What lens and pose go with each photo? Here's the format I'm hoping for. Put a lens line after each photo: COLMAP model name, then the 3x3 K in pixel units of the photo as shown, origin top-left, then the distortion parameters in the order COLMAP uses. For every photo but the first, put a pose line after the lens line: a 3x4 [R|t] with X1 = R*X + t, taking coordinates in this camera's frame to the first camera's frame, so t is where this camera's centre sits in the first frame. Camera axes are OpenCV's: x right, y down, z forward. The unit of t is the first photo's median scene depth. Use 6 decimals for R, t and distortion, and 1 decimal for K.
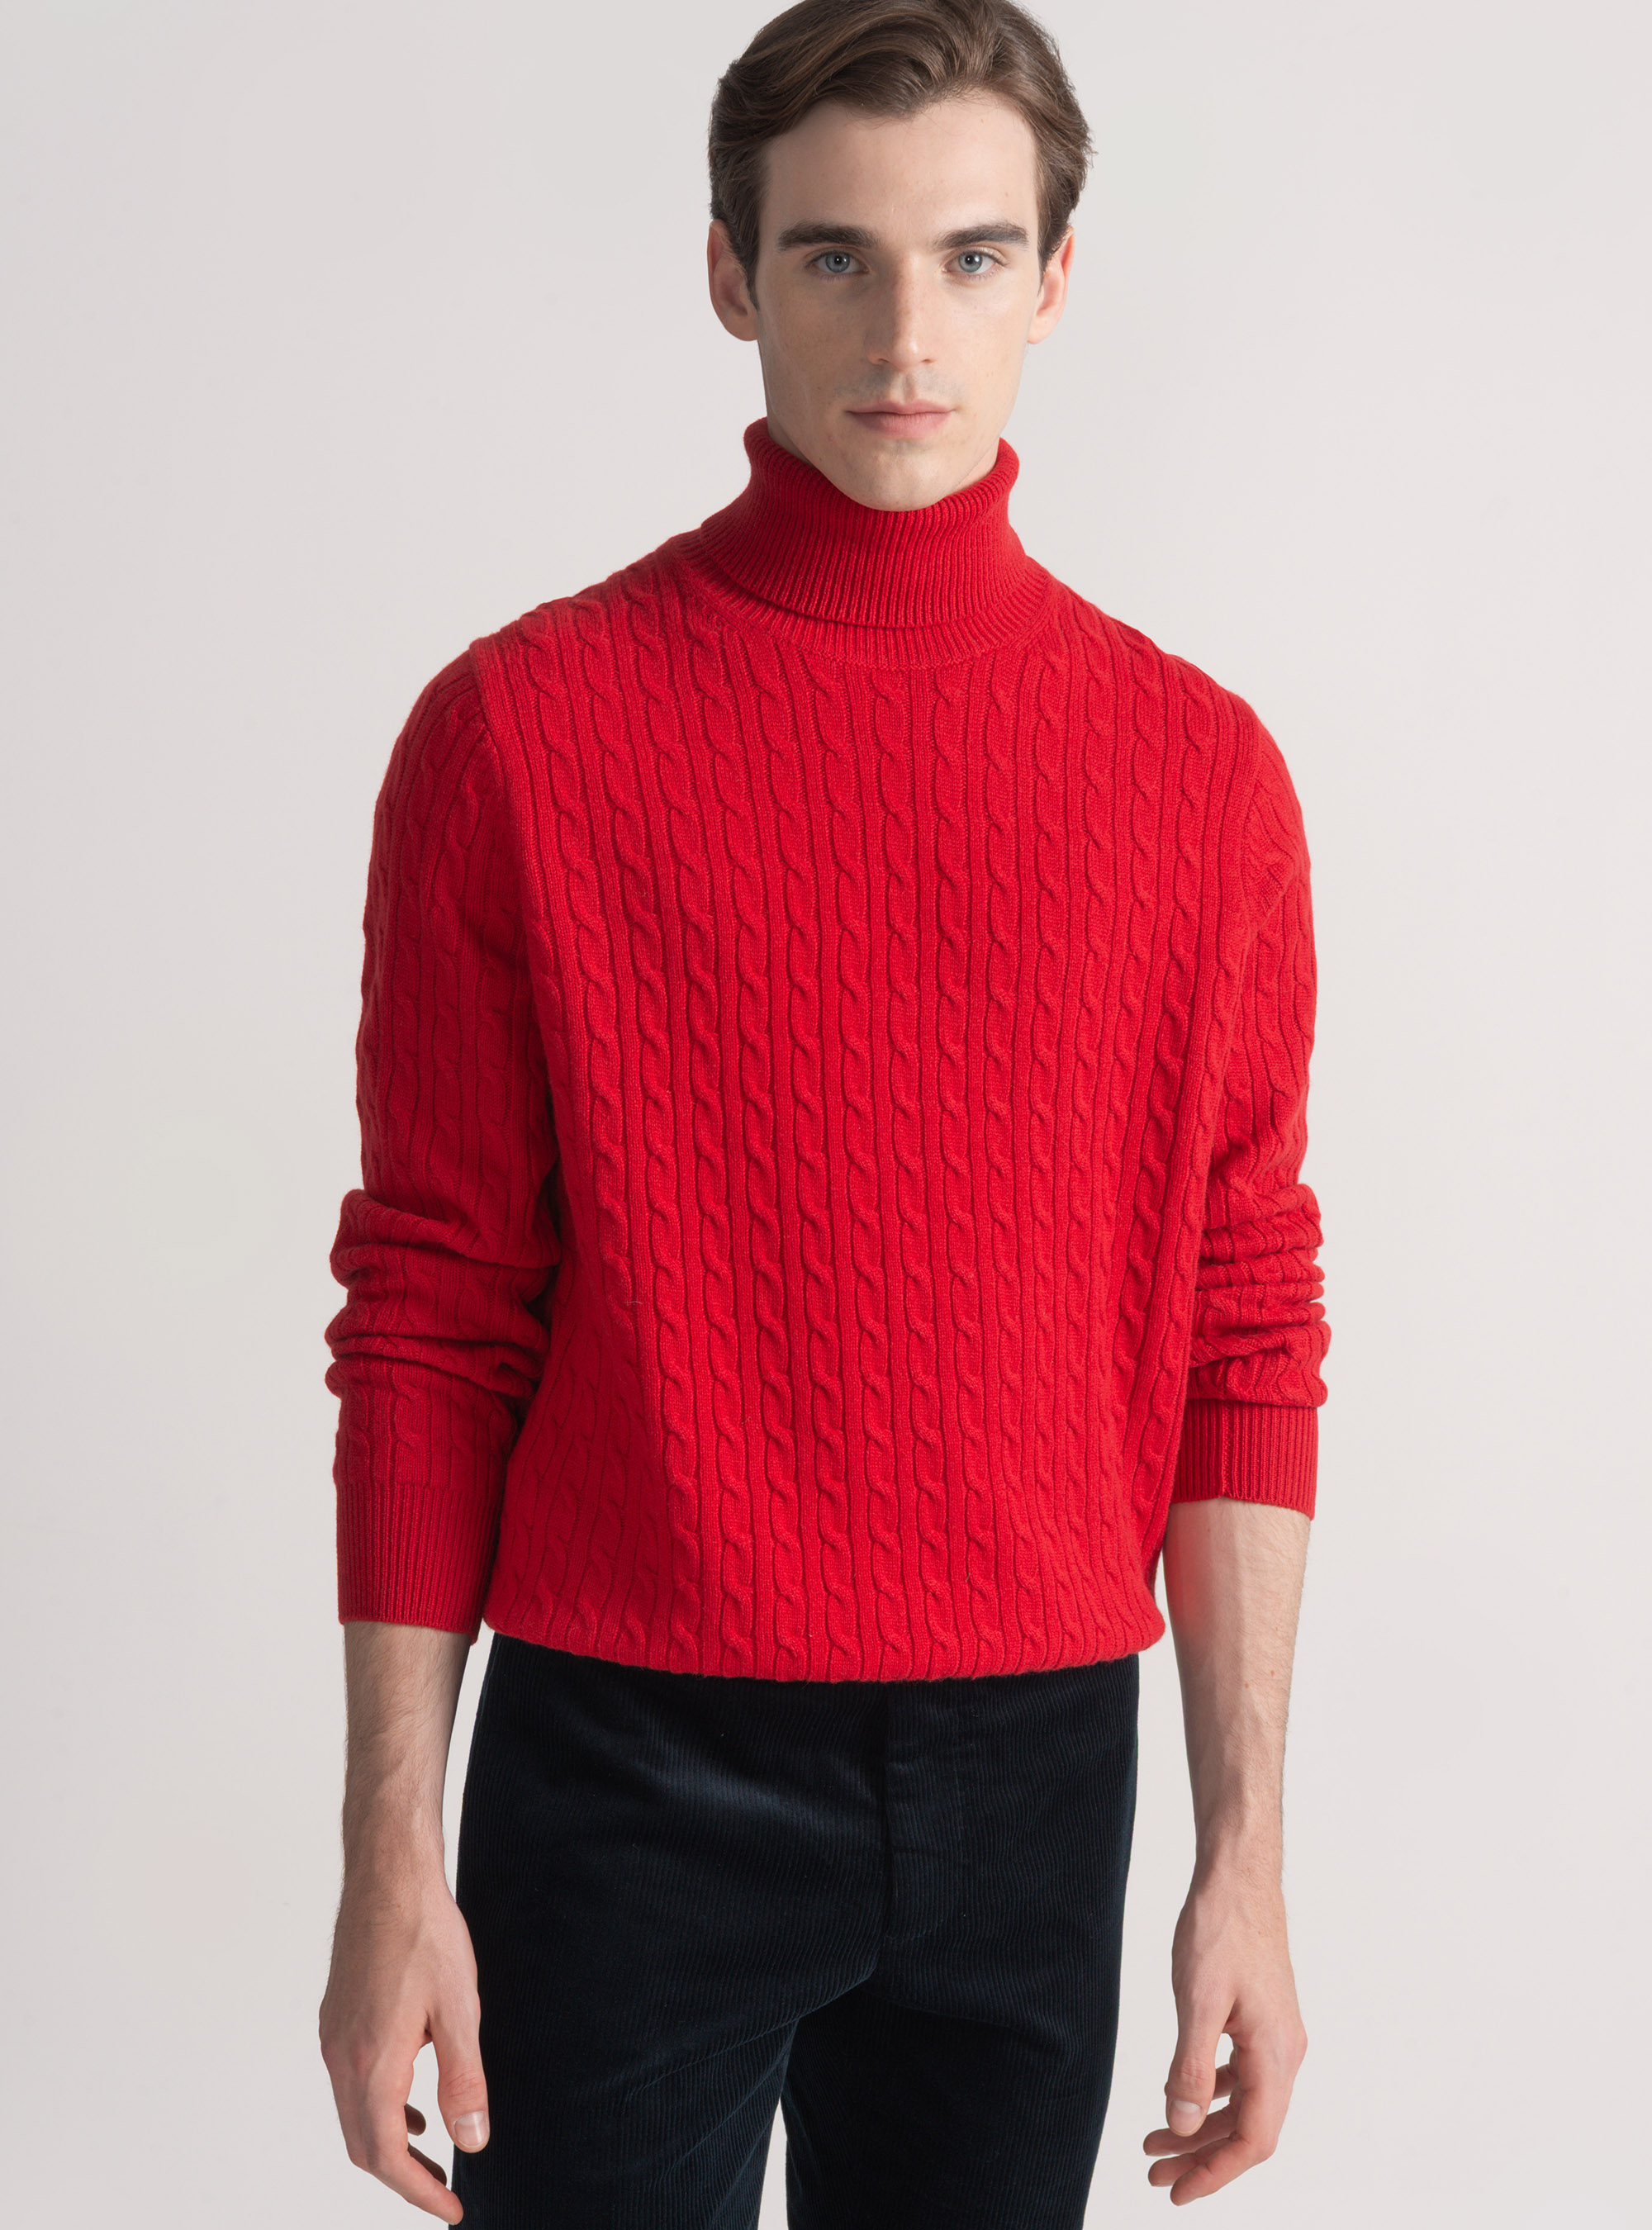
lens RADIAL K [[5659.1, 0, 826.0], [0, 5659.1, 1115.0], [0, 0, 1]] dist [0.269688, -0.224442]
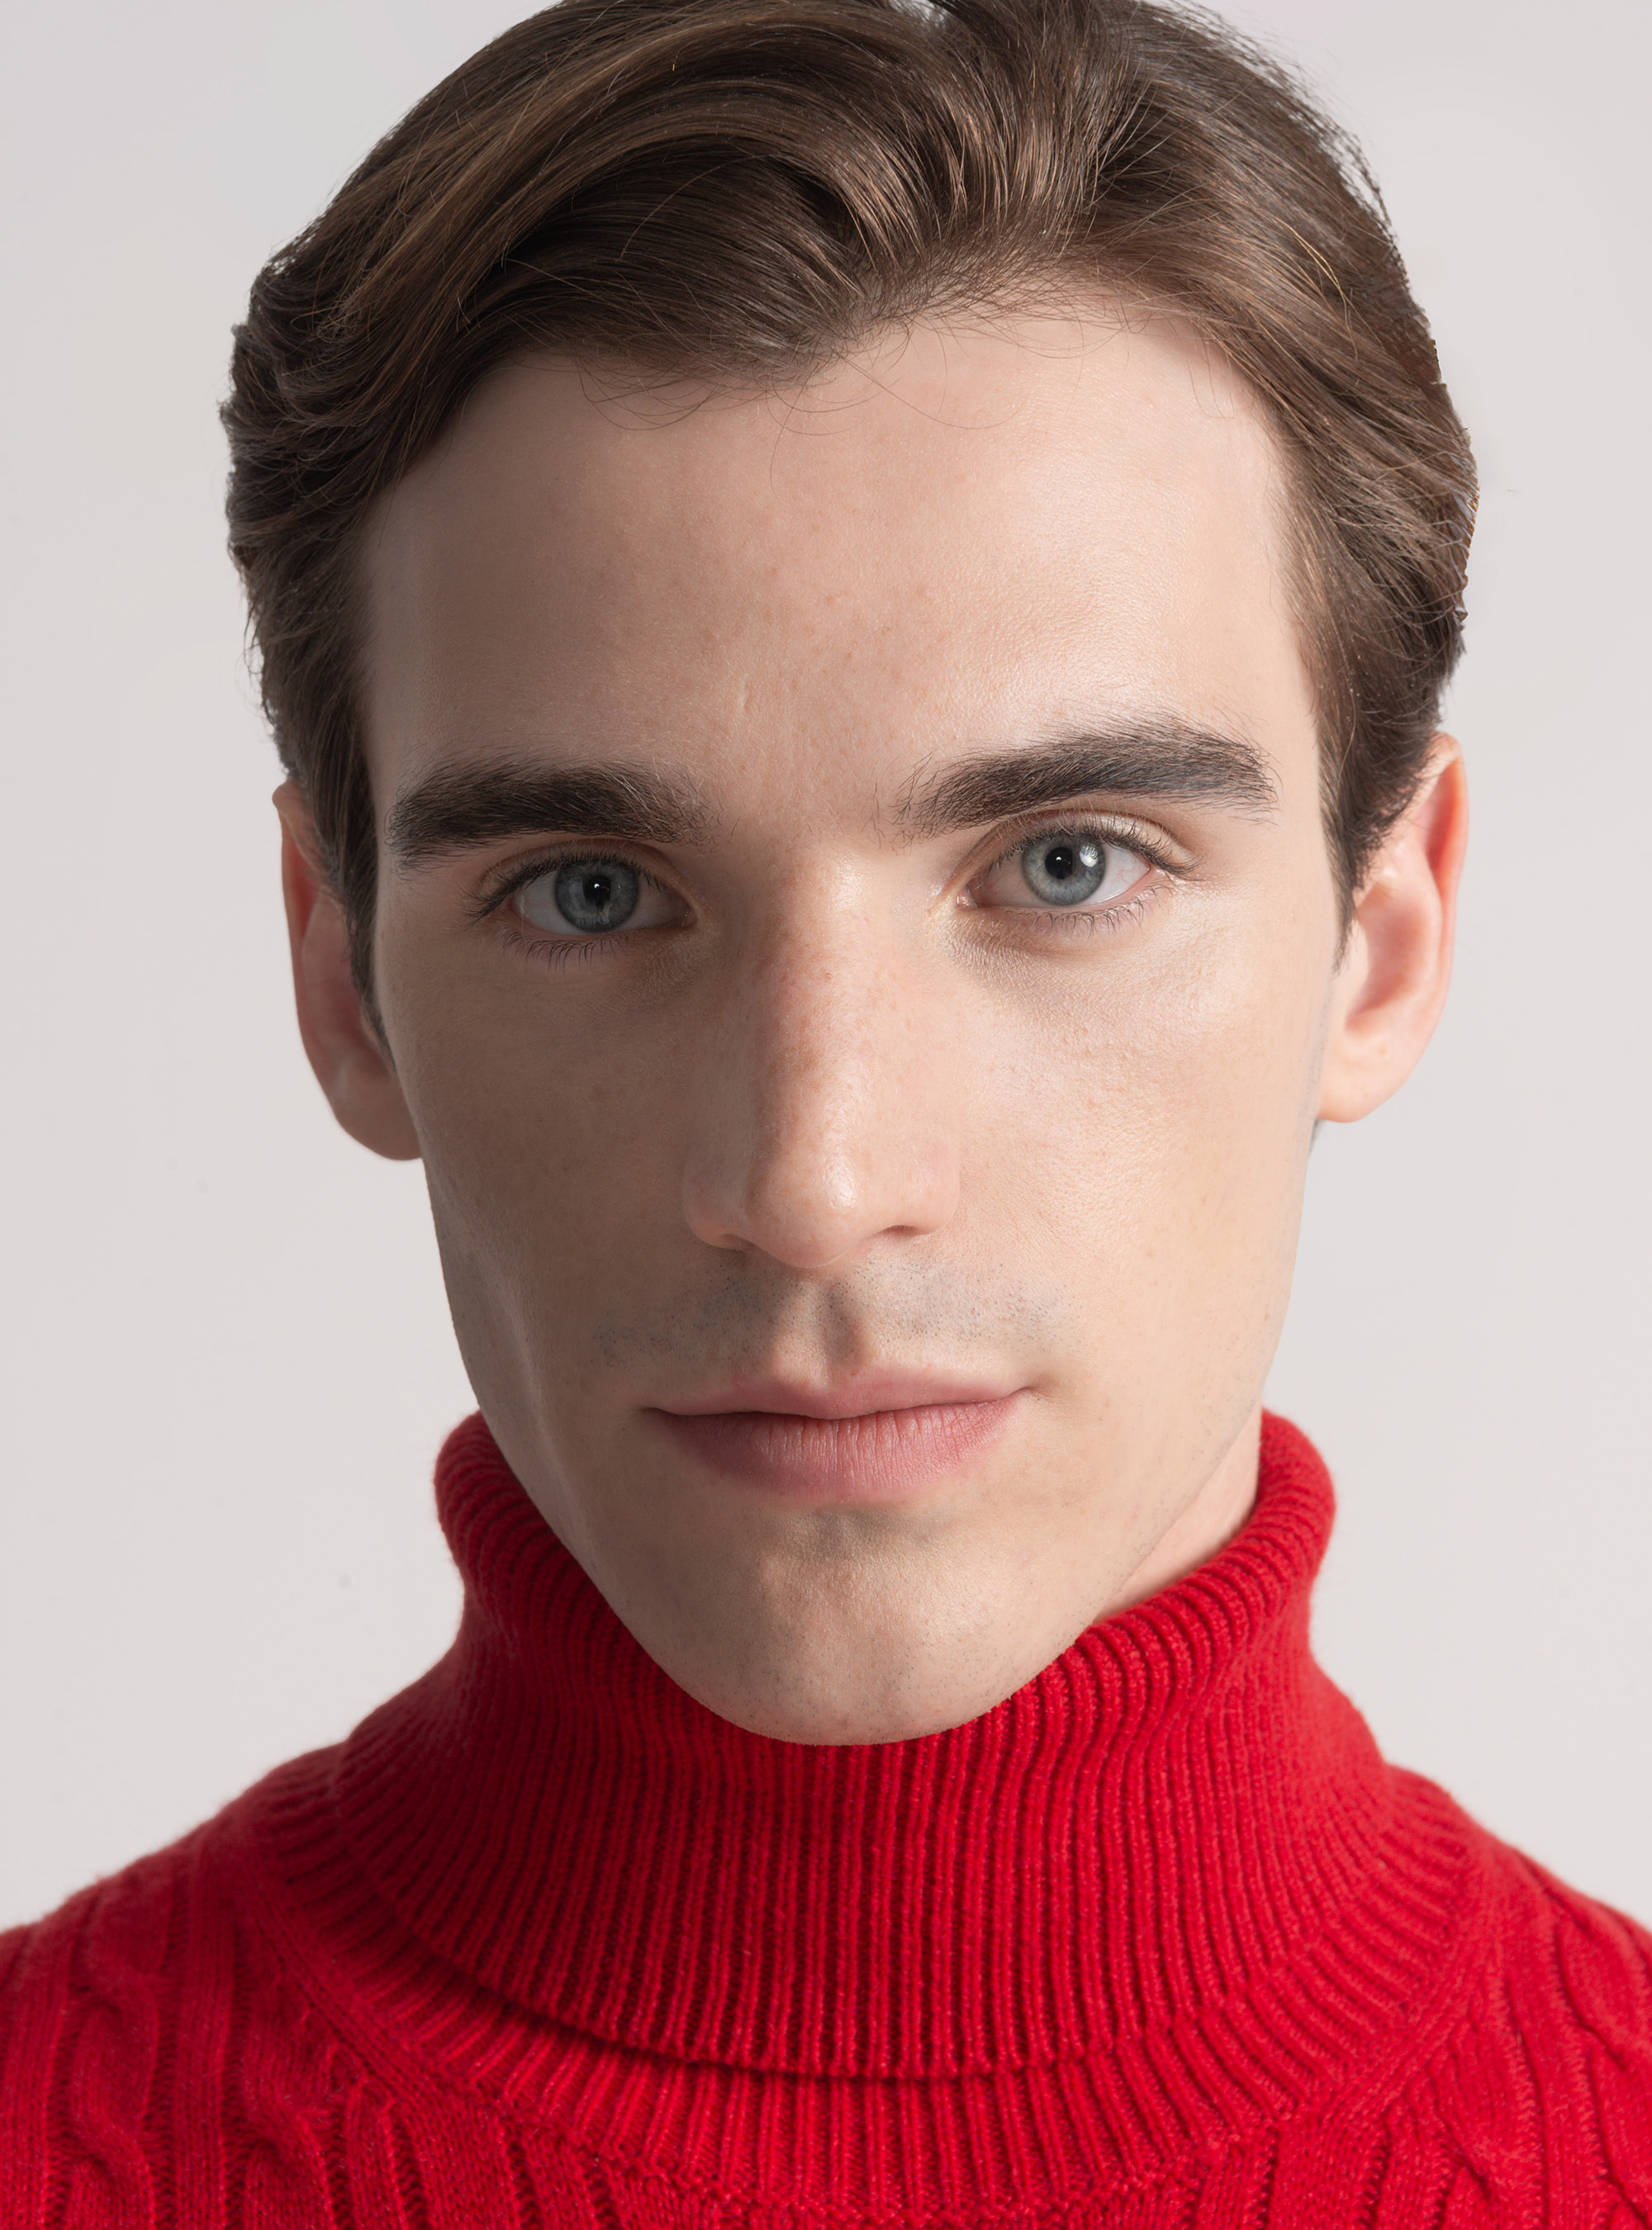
lens RADIAL K [[4848.4, 0, 795.0], [0, 4848.4, 1110.6], [0, 0, 1]] dist [-0.423500, 7.584909]
pose [[0.985265, -0.047615, -0.164276, 0.050813], [0.031340, 0.994466, -0.100277, -0.113907], [0.168141, 0.093651, 0.981304, 0.761190]]
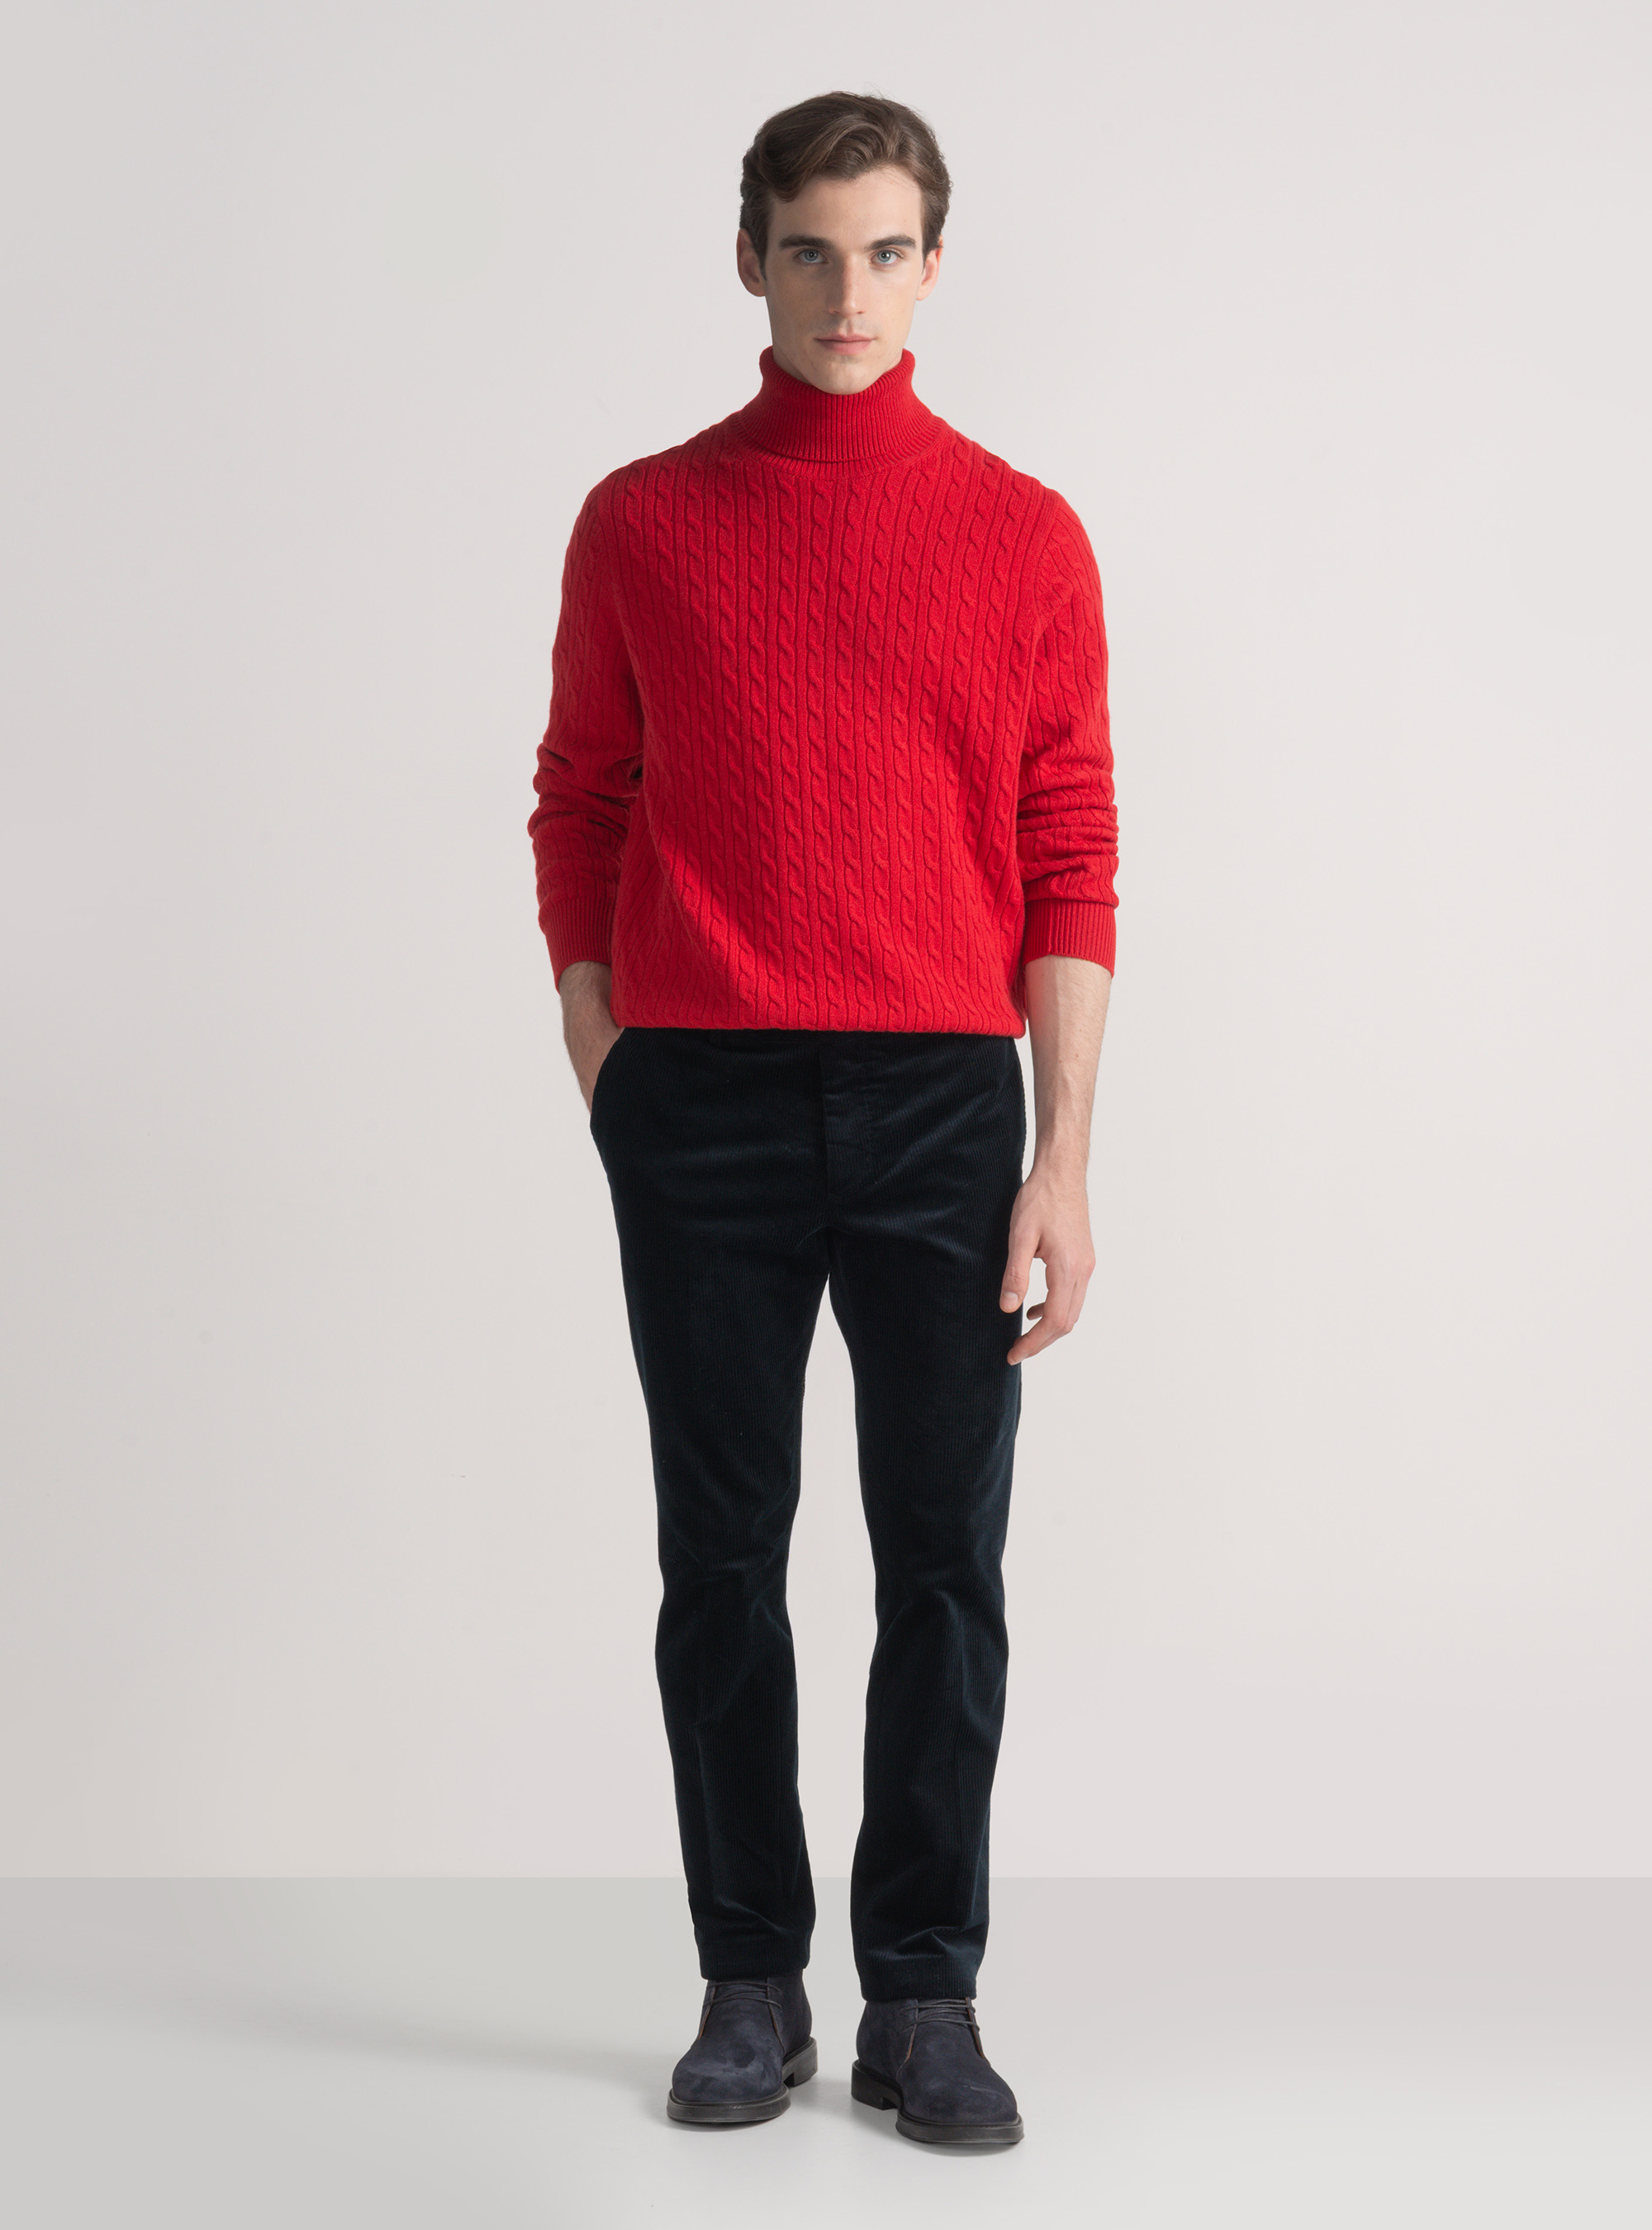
lens RADIAL K [[4791.1, 0, 675.9], [0, 4791.1, 1115.6], [0, 0, 1]] dist [0.281683, 7.438068]
pose [[0.998369, 0.023218, -0.052163, 0.047093], [-0.019536, 0.997354, 0.070017, 0.022734], [0.053651, -0.068884, 0.996181, -0.637354]]
